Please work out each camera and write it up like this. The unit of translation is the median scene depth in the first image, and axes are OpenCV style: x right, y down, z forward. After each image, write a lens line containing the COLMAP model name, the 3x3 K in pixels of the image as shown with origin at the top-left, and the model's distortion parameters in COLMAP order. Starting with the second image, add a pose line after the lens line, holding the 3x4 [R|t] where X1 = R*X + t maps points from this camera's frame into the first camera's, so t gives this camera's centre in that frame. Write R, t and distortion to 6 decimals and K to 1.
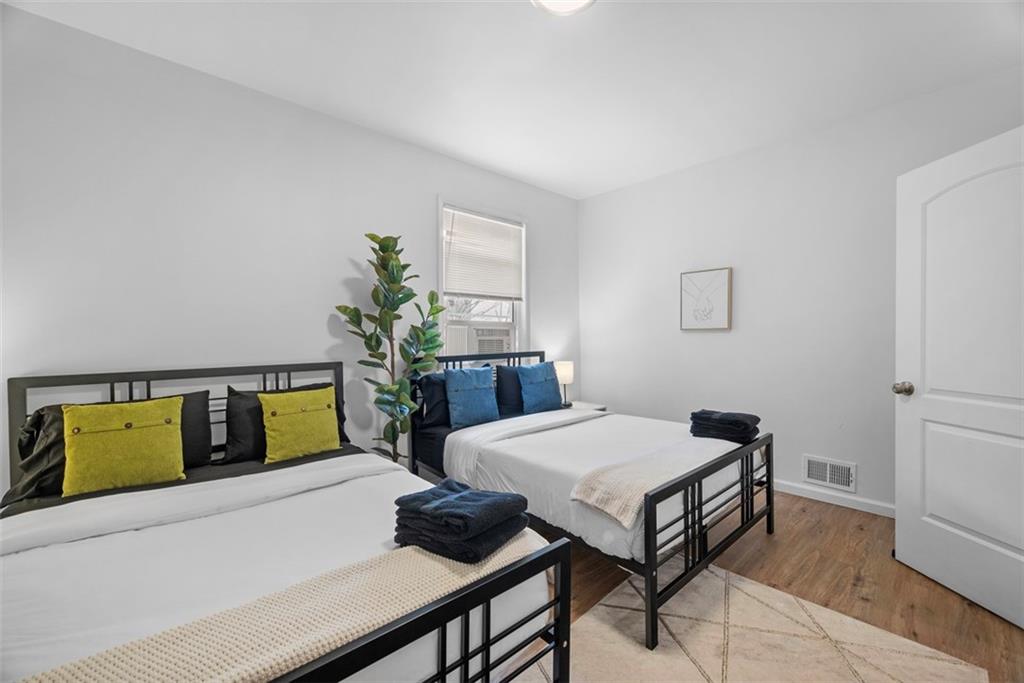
lens RADIAL K [[404.8, 0, 511.8], [0, 404.8, 340.3], [0, 0, 1]] dist [-0.000548, -0.000369]
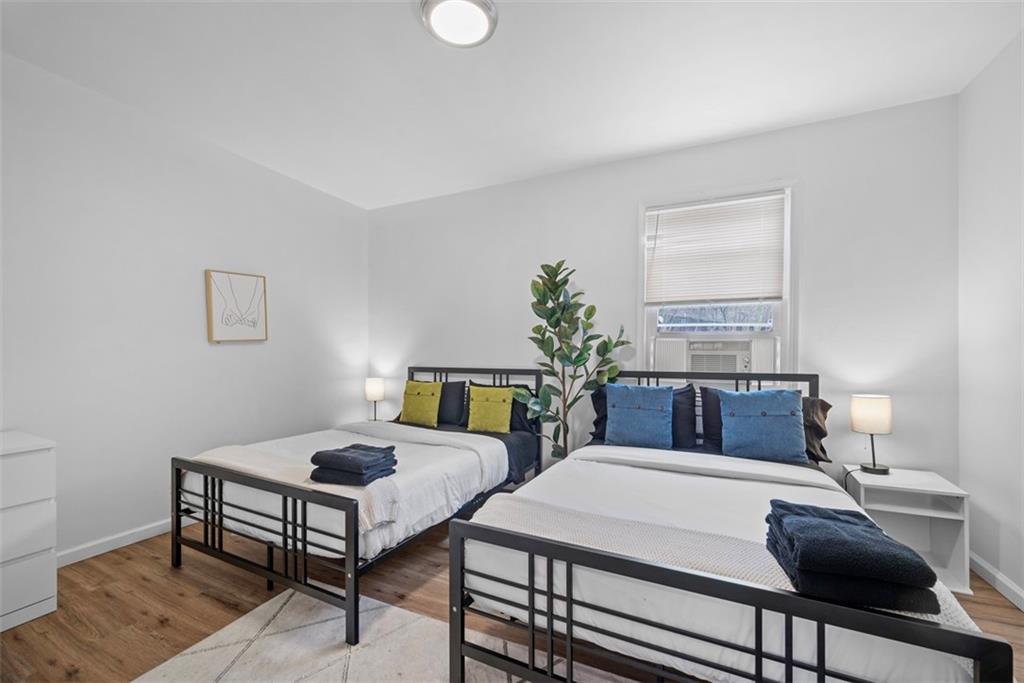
lens RADIAL K [[404.8, 0, 516.4], [0, 404.8, 354.1], [0, 0, 1]] dist [-0.000548, -0.000369]
pose [[0.383756, 0.030328, -0.922936, 0.579580], [-0.005355, 0.999517, 0.030618, -0.027459], [0.923419, -0.006808, 0.383733, 0.358215]]
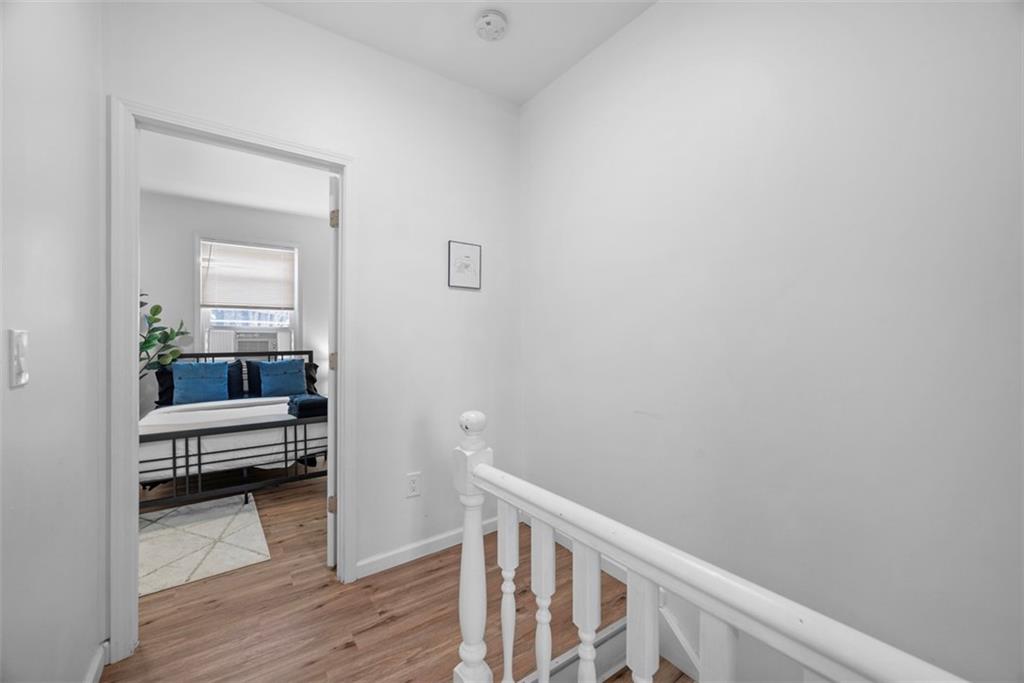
lens RADIAL K [[404.8, 0, 516.1], [0, 404.8, 343.0], [0, 0, 1]] dist [-0.000548, -0.000369]
pose [[0.994367, 0.019640, -0.104160, 0.982582], [-0.017525, 0.999622, 0.021183, -0.040057], [0.104536, -0.019238, 0.994335, -0.206441]]
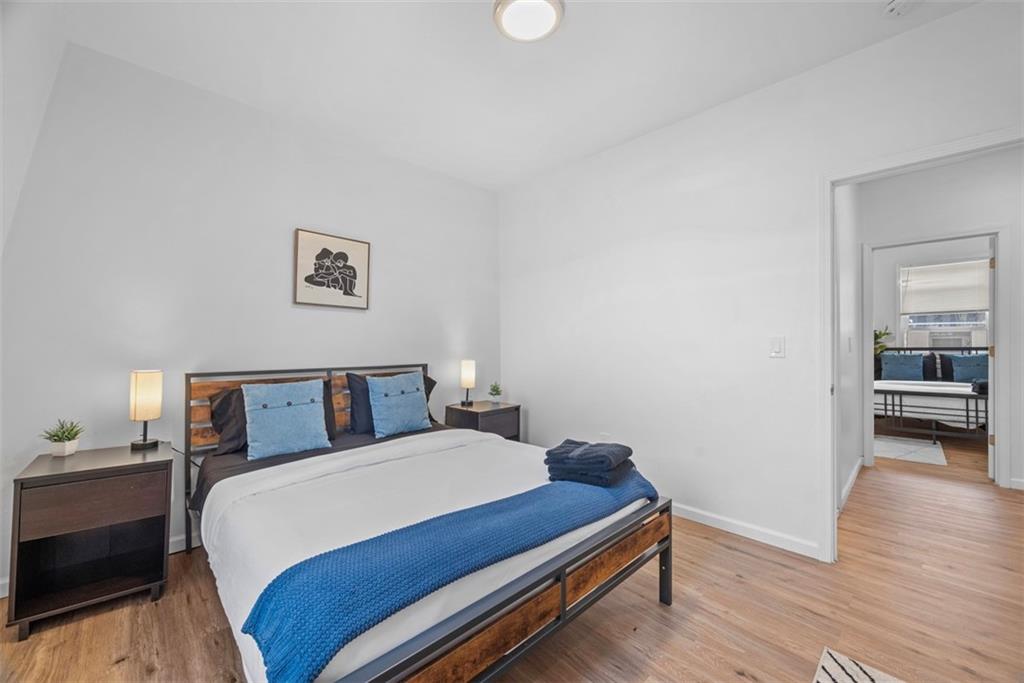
lens RADIAL K [[404.8, 0, 510.1], [0, 404.8, 342.0], [0, 0, 1]] dist [-0.000548, -0.000369]
pose [[0.038634, 0.018727, -0.999078, 1.617377], [0.022674, 0.999551, 0.019612, -0.063827], [0.998996, -0.023411, 0.038192, -0.874787]]
